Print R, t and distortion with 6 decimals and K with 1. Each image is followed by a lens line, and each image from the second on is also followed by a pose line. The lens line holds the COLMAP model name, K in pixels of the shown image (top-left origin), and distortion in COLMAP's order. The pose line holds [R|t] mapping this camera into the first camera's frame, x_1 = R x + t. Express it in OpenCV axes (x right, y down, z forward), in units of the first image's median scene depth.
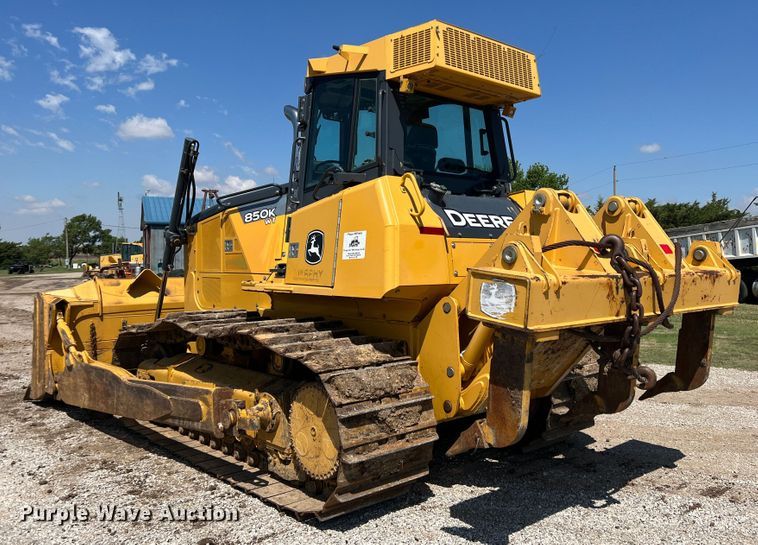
lens RADIAL K [[648.5, 0, 408.4], [0, 648.5, 264.4], [0, 0, 1]] dist [0.130680, -0.258554]
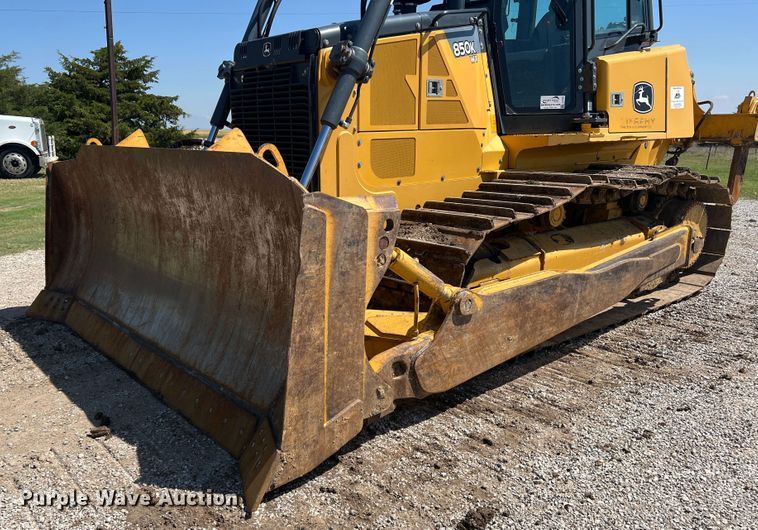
lens RADIAL K [[619.4, 0, 334.1], [0, 619.4, 304.4], [0, 0, 1]] dist [0.075863, -0.114794]
pose [[0.081435, -0.268775, 0.959754, -1.416130], [0.022573, 0.963203, 0.267825, 0.017452], [-0.996423, -0.000146, 0.084506, 1.519152]]
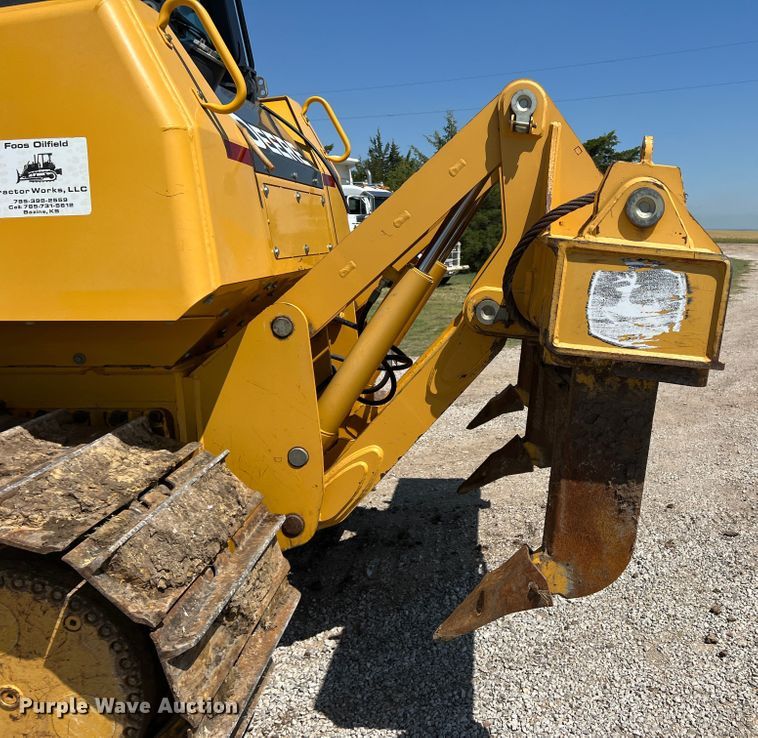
lens RADIAL K [[742.7, 0, 498.4], [0, 742.7, 370.9], [0, 0, 1]] dist [0.048681, -0.063010]
pose [[0.670731, -0.134531, 0.729398, -0.220890], [0.004799, 0.984179, 0.177110, 0.003552], [-0.741685, -0.115292, 0.660765, 0.499274]]
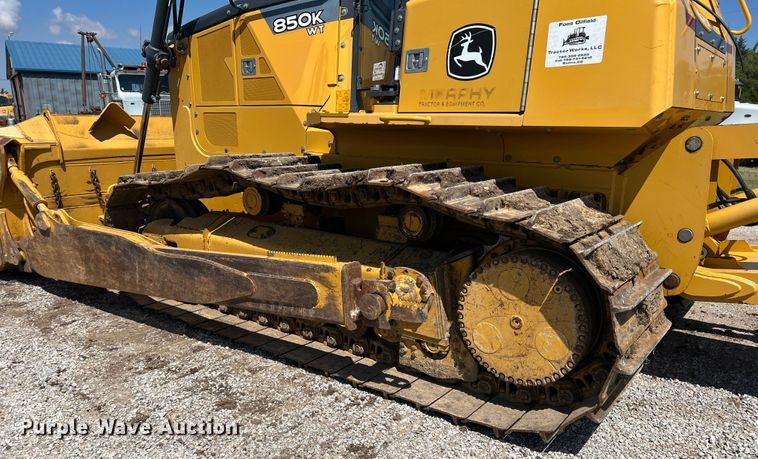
lens RADIAL K [[568.8, 0, 377.8], [0, 568.8, 286.4], [0, 0, 1]] dist [0.021577, -0.002109]
pose [[0.984543, -0.037234, 0.171138, -0.362343], [-0.010956, 0.962133, 0.272358, 0.047786], [-0.174799, -0.270024, 0.946854, 0.418701]]
